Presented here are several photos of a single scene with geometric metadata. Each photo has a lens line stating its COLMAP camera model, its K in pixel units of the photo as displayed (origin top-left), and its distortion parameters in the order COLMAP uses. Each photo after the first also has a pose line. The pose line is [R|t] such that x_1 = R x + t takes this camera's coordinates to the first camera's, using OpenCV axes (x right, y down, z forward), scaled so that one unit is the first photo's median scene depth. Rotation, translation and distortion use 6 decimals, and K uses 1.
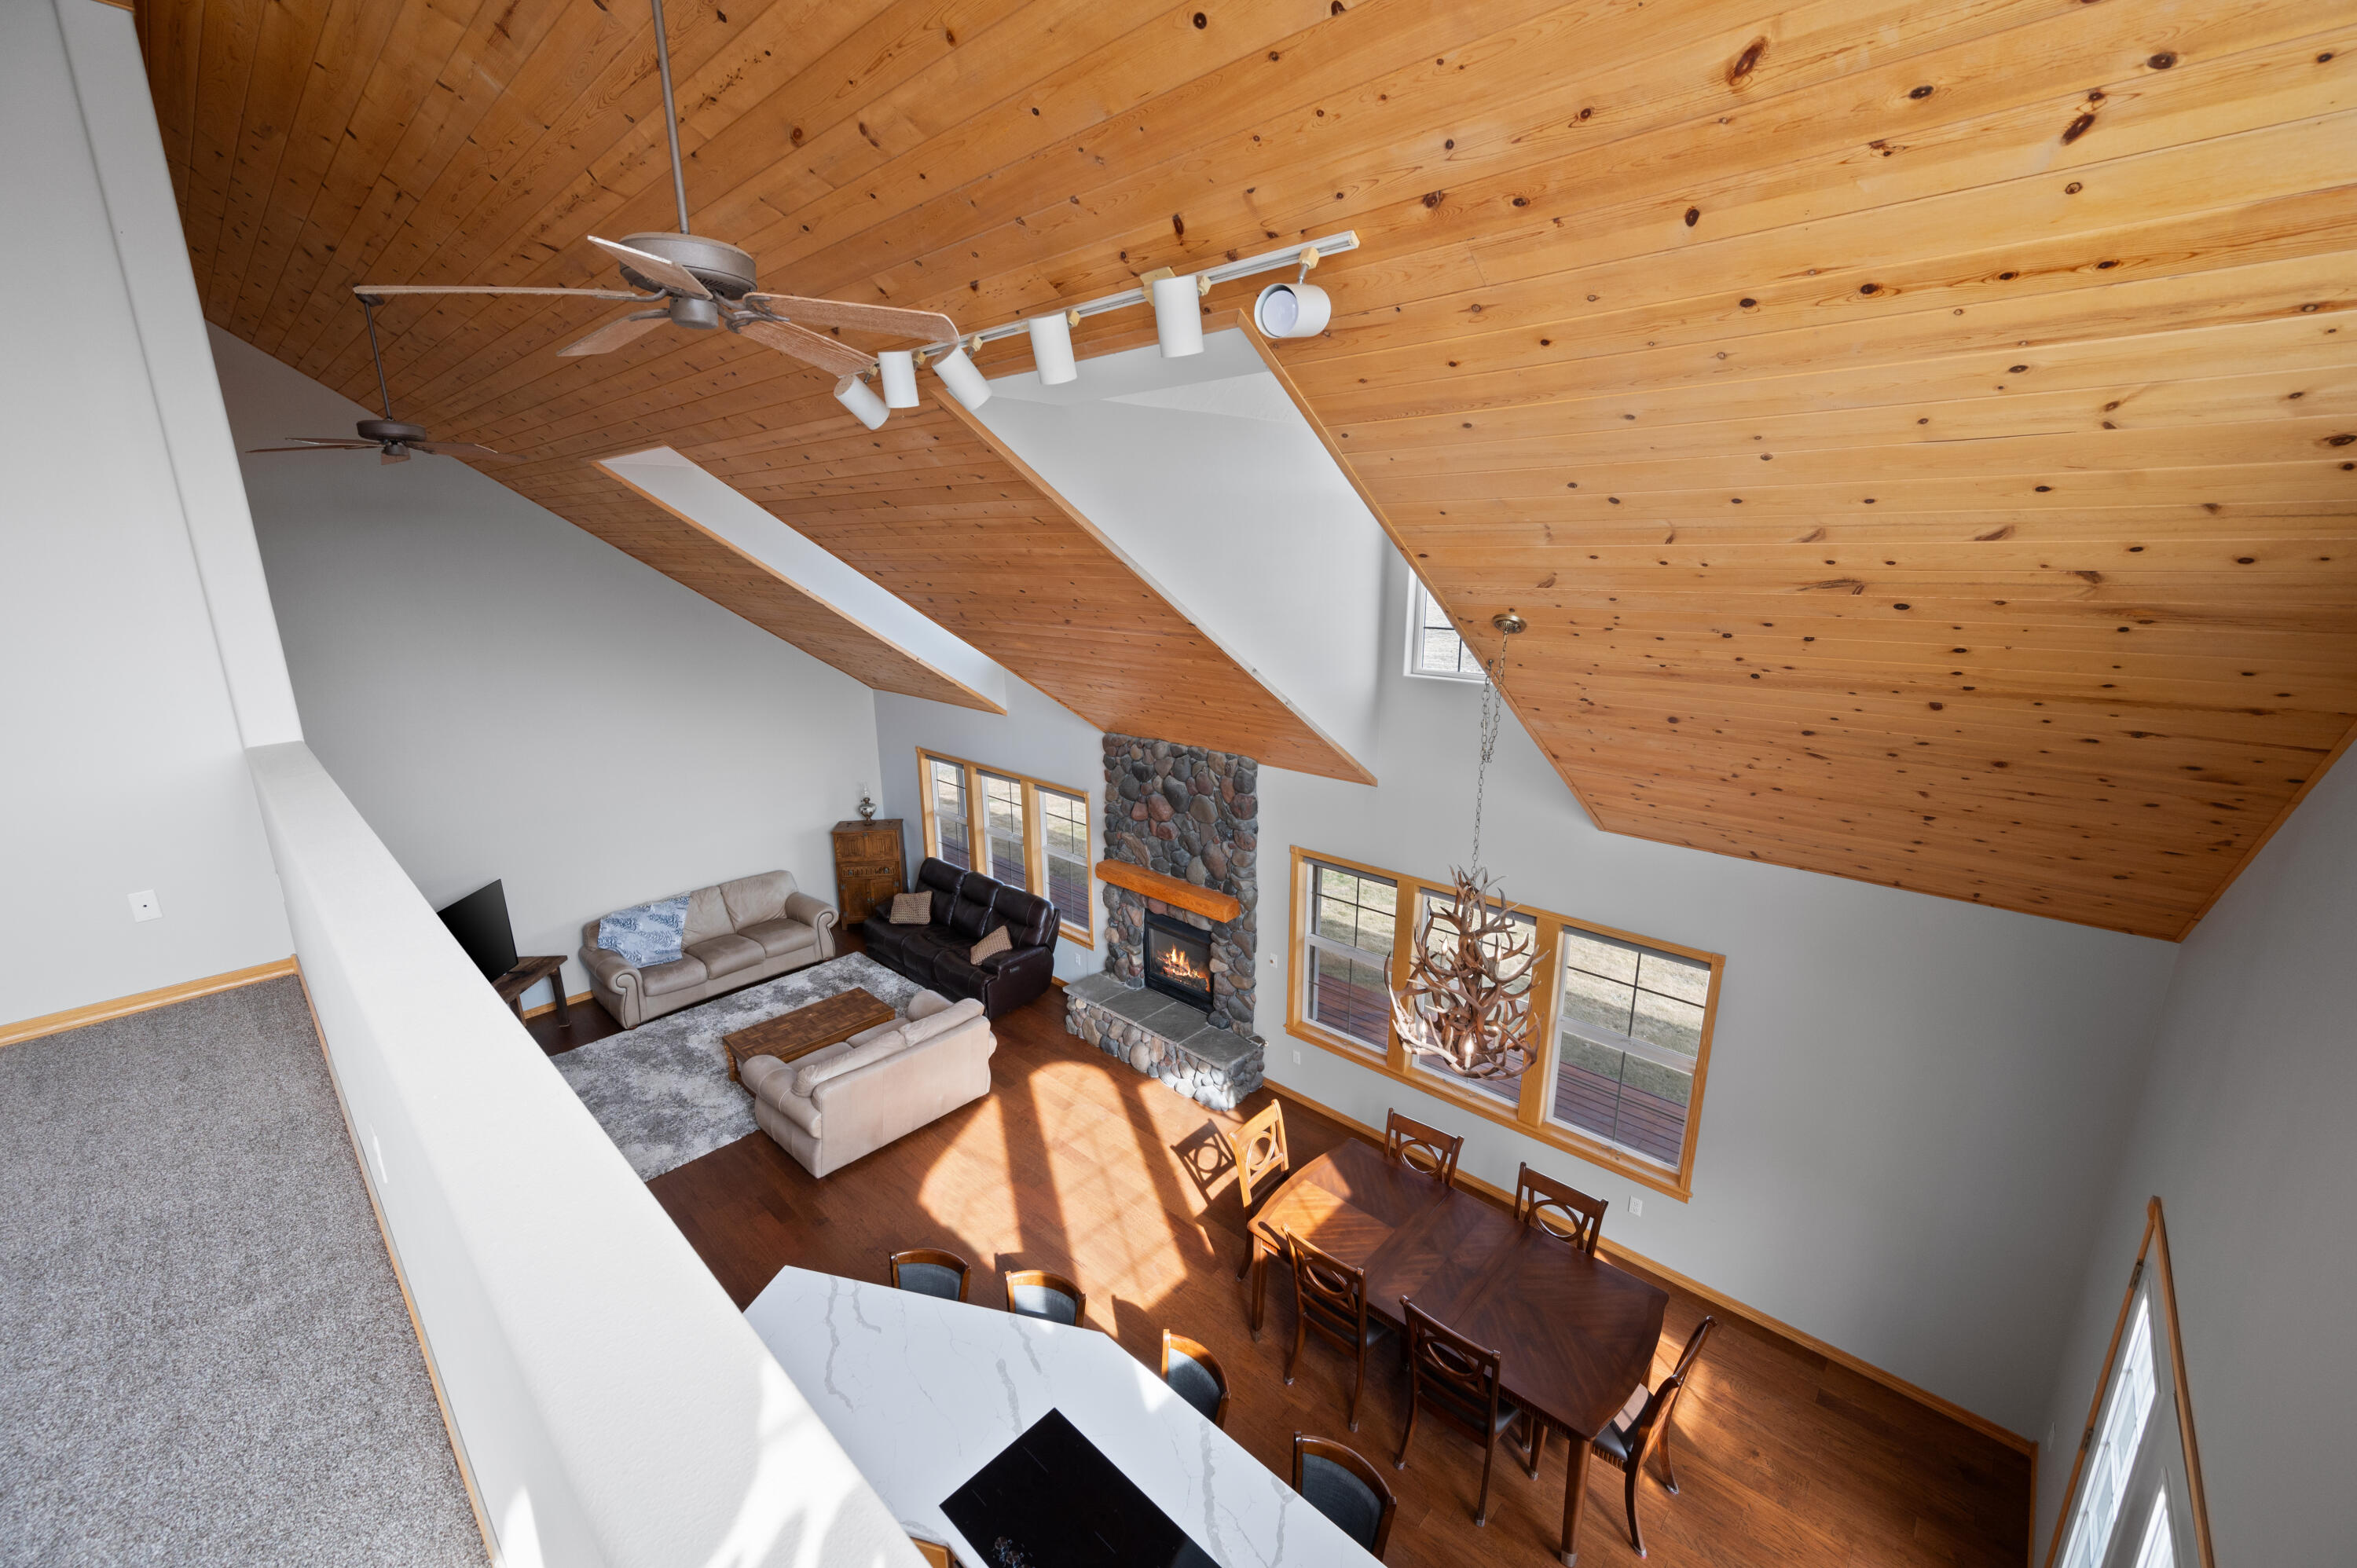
lens RADIAL K [[927.0, 0, 1178.5], [0, 927.0, 784.0], [0, 0, 1]] dist [-0.000894, -0.000003]
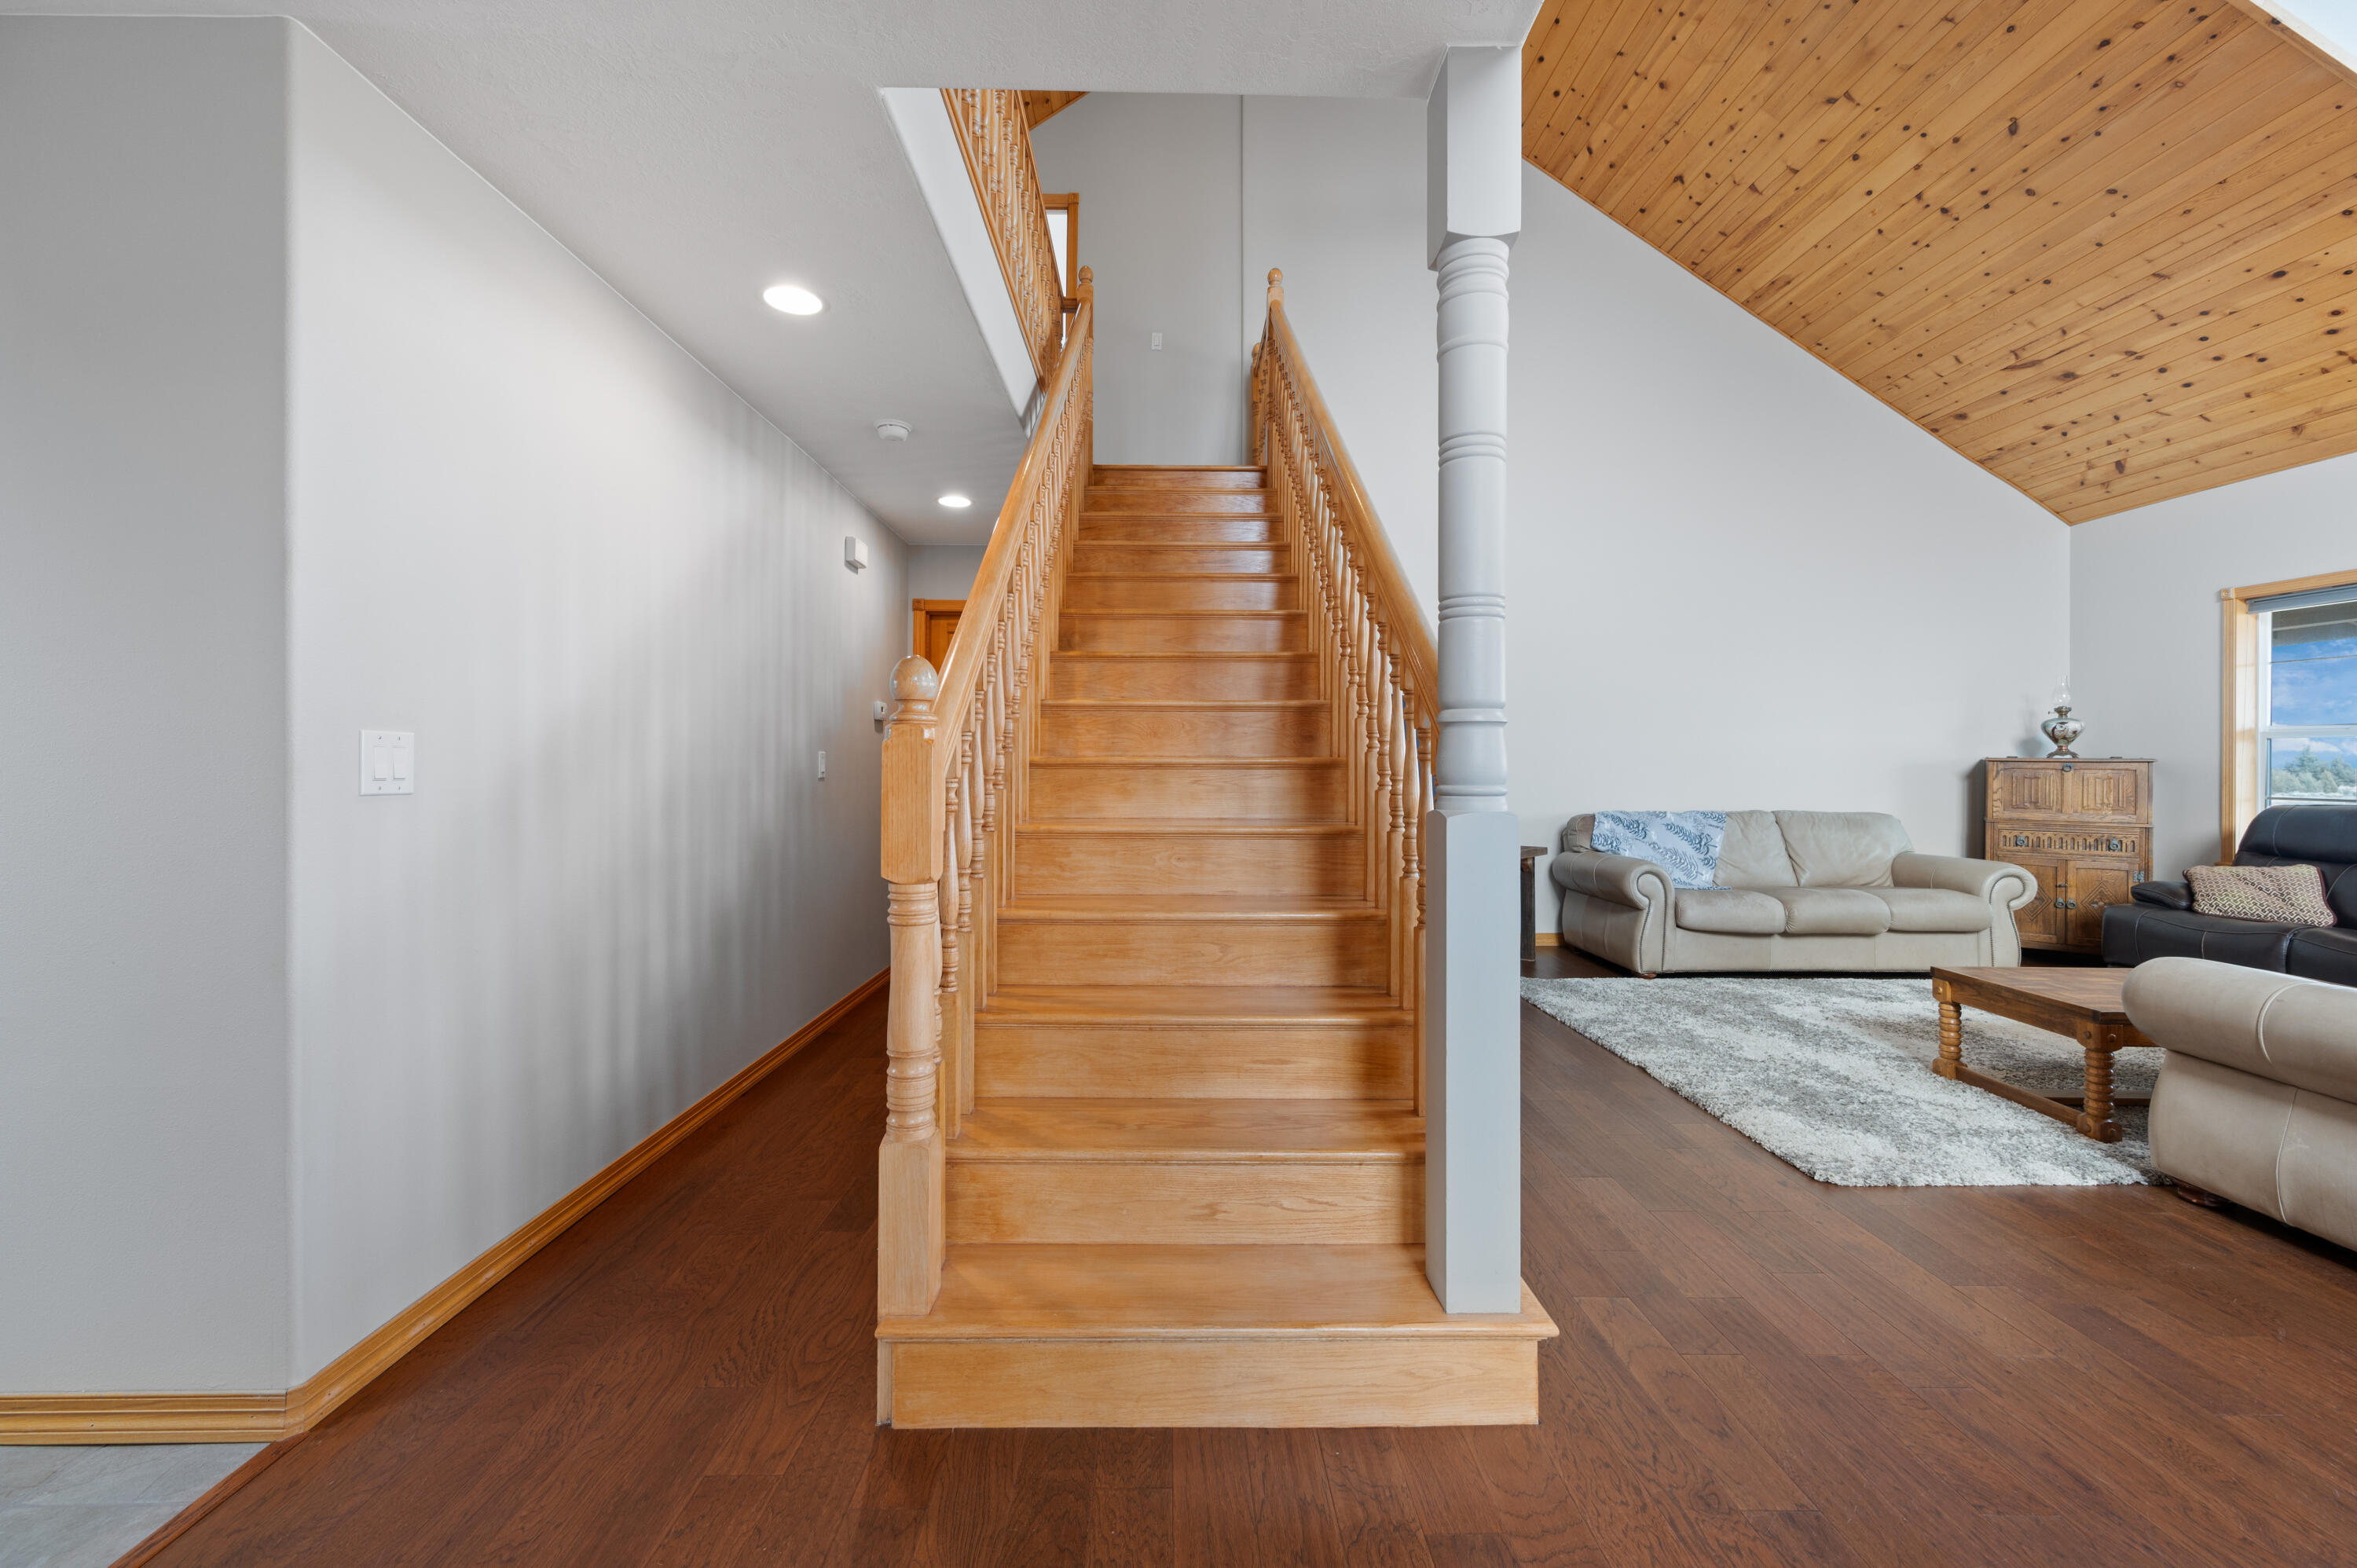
lens RADIAL K [[938.3, 0, 1177.7], [0, 938.3, 748.8], [0, 0, 1]] dist [-0.000131, -0.000101]
pose [[0.694745, 0.000167, -0.719256, -0.421166], [-0.189796, 0.964599, -0.183103, 0.322410], [0.693763, 0.263722, 0.670182, 0.422045]]
